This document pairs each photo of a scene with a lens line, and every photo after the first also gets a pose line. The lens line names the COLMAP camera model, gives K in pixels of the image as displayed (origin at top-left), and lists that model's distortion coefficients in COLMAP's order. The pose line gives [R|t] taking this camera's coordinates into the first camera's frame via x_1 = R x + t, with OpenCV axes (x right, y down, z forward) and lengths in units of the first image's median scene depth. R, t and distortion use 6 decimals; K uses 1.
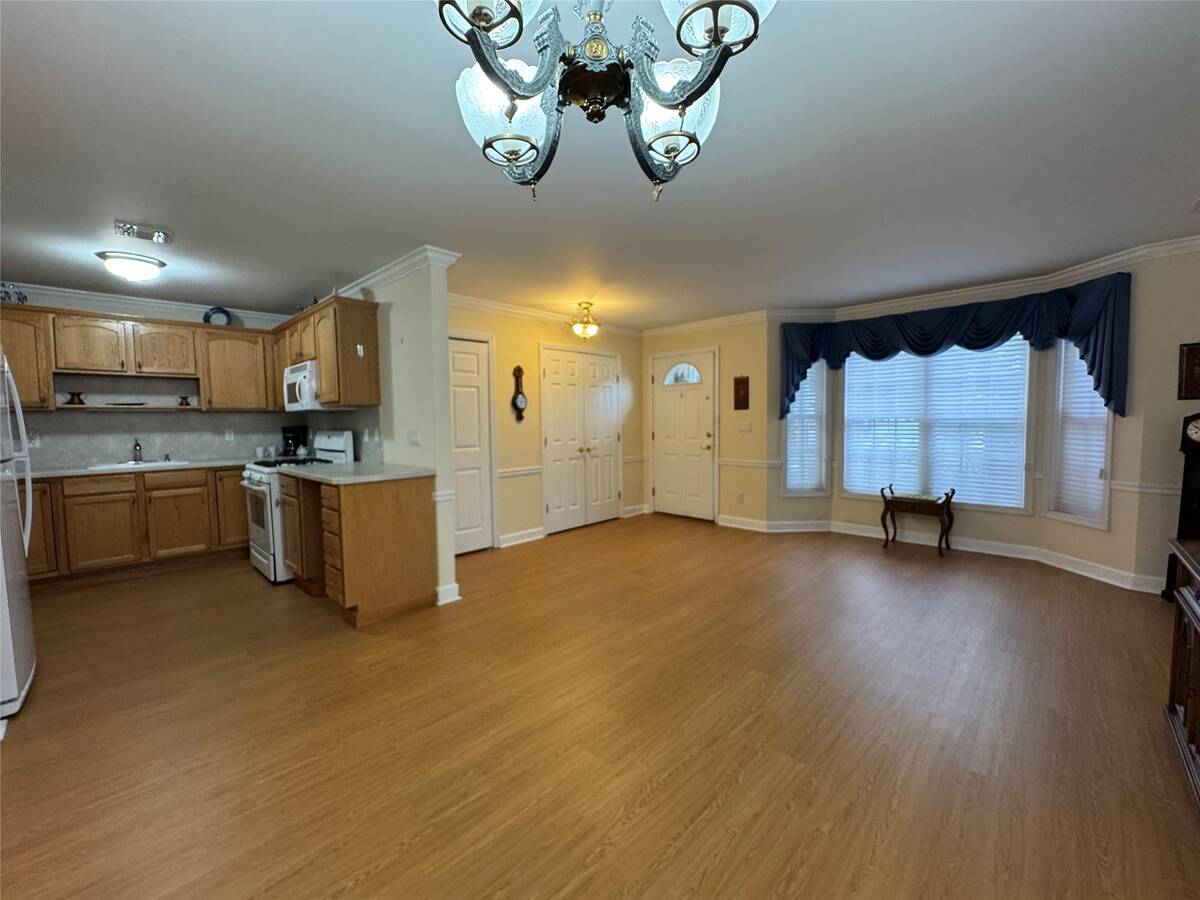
lens RADIAL K [[480.0, 0, 600.5], [0, 480.0, 448.5], [0, 0, 1]] dist [-0.003244, -0.000035]
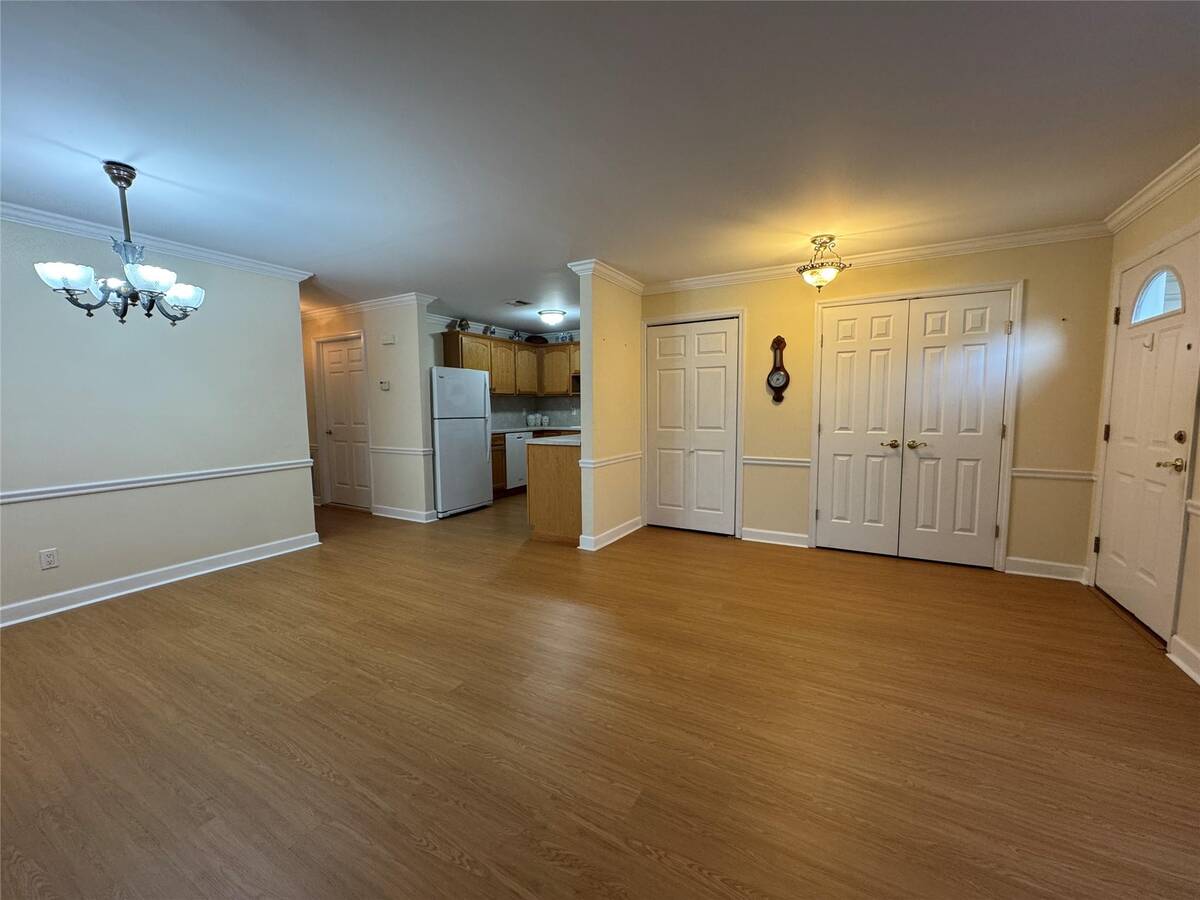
lens RADIAL K [[480.0, 0, 600.9], [0, 480.0, 448.3], [0, 0, 1]] dist [-0.003244, -0.000035]
pose [[0.244582, 0.096182, -0.964847, 0.608379], [-0.053791, 0.994882, 0.085541, -0.032789], [0.968136, 0.030978, 0.248503, 0.512386]]
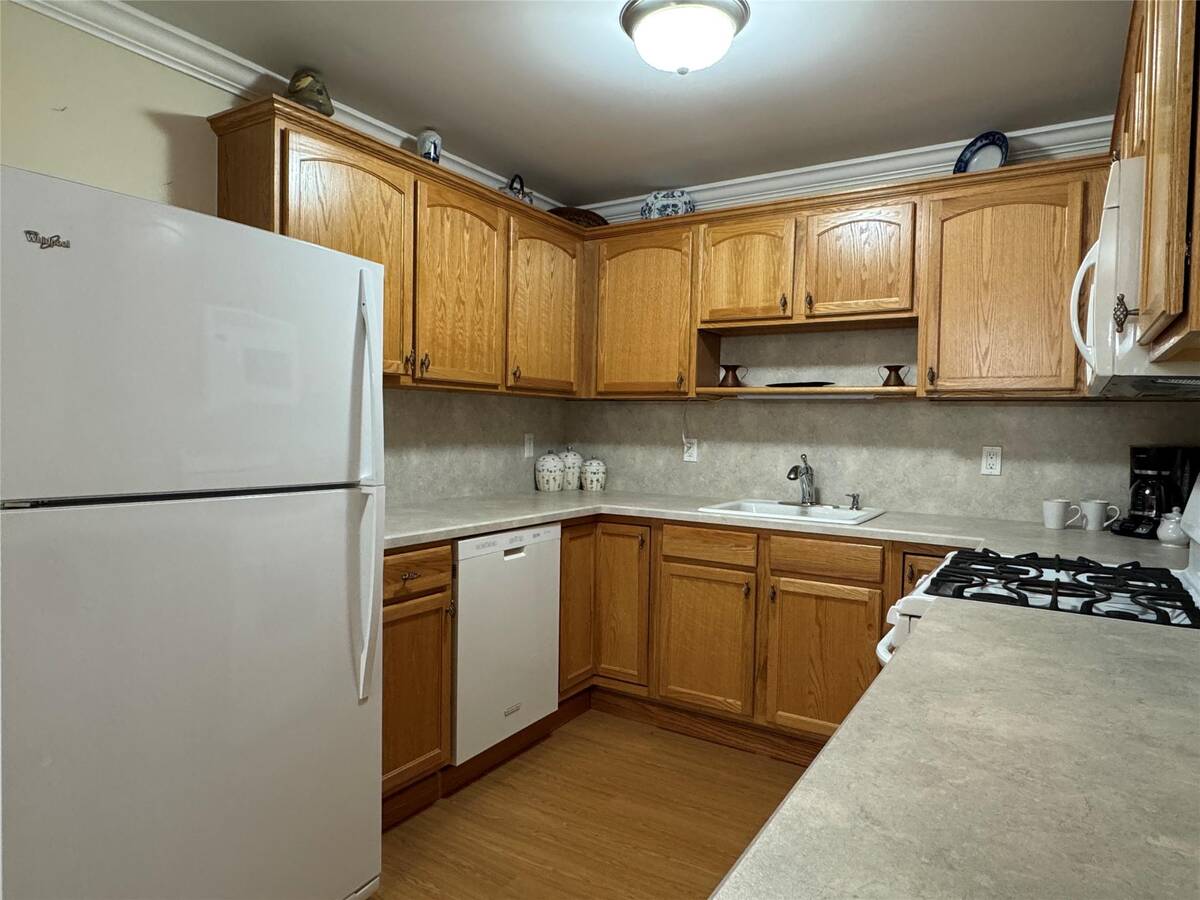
lens RADIAL K [[745.2, 0, 593.5], [0, 745.2, 453.8], [0, 0, 1]] dist [-0.002402, 0.000315]
pose [[0.196394, 0.055625, -0.978946, -0.247575], [-0.082087, 0.995817, 0.040115, -0.031858], [0.977083, 0.072481, 0.200139, 0.570631]]
